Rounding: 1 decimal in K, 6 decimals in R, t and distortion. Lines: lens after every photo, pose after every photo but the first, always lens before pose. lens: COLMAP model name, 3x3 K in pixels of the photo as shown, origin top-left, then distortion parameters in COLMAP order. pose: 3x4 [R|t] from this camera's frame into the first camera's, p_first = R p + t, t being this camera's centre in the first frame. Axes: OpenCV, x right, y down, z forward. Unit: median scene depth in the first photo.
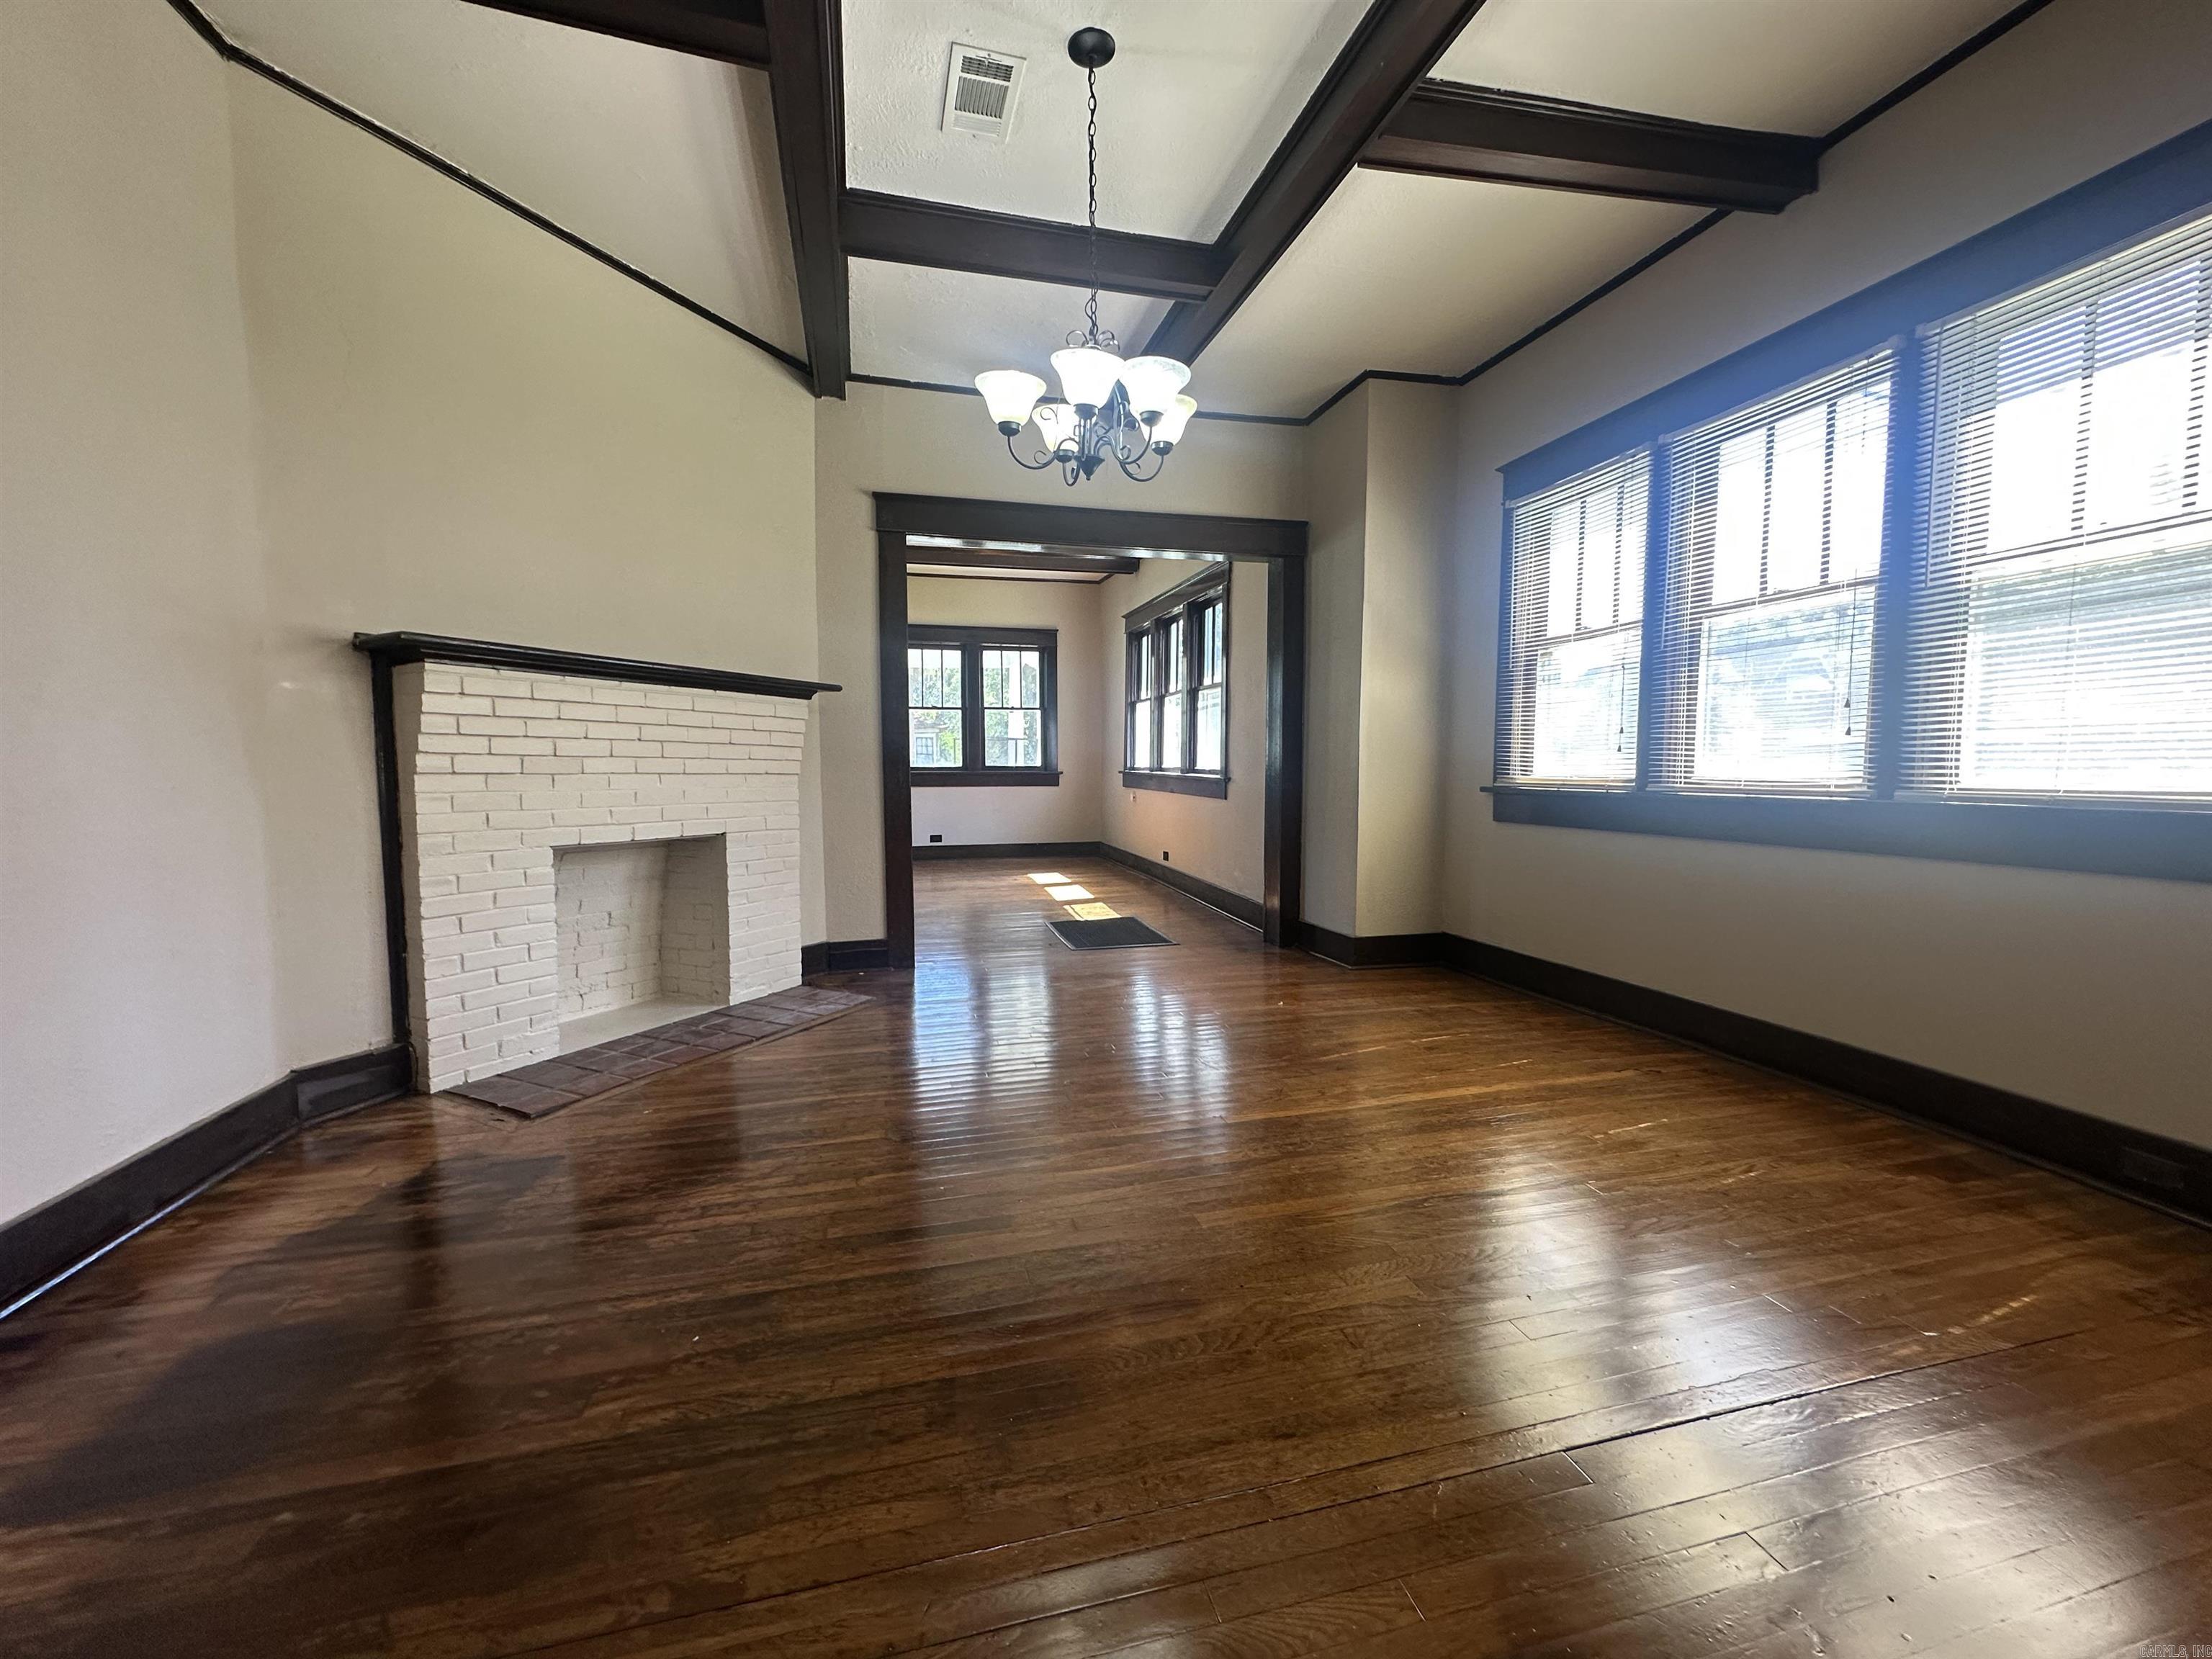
lens RADIAL K [[885.3, 0, 1101.0], [0, 885.3, 834.1], [0, 0, 1]] dist [-0.002442, -0.000128]
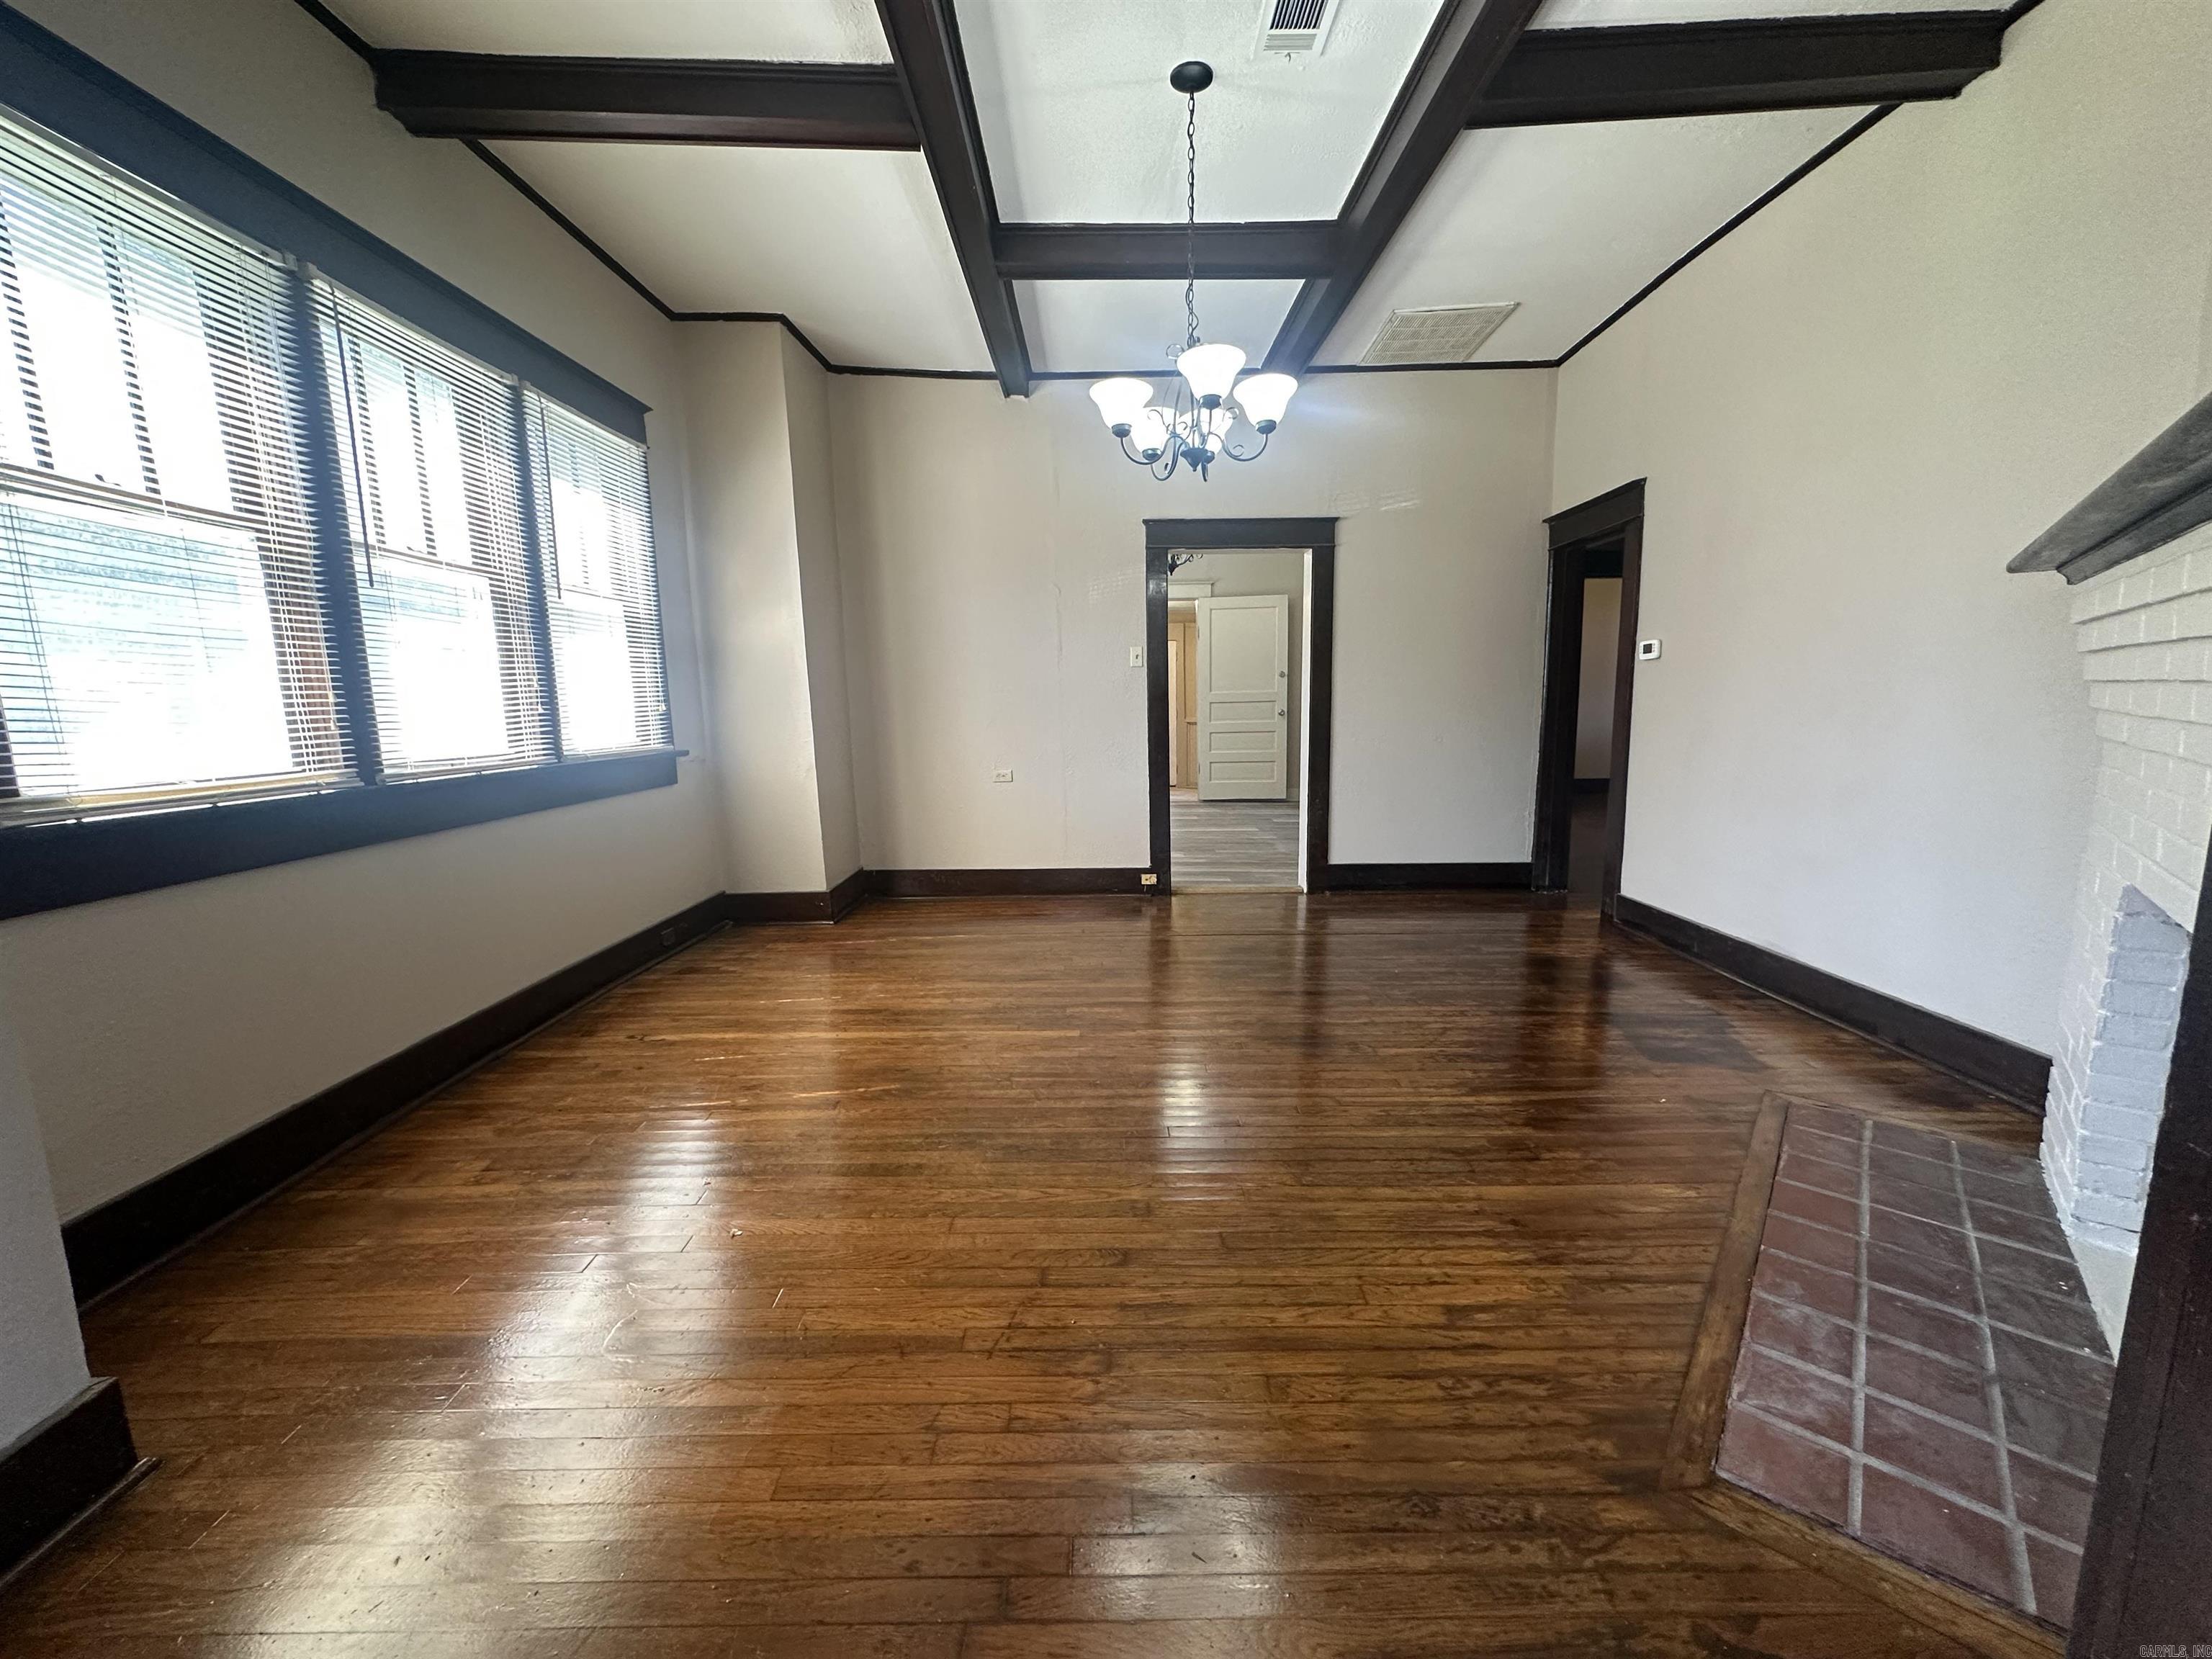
lens RADIAL K [[879.0, 0, 1100.9], [0, 879.0, 837.5], [0, 0, 1]] dist [-0.004634, -0.000221]
pose [[-0.968295, -0.021326, 0.248896, -0.158278], [0.037395, 0.972748, 0.228828, -0.179309], [-0.246993, 0.230881, -0.941110, 1.870269]]
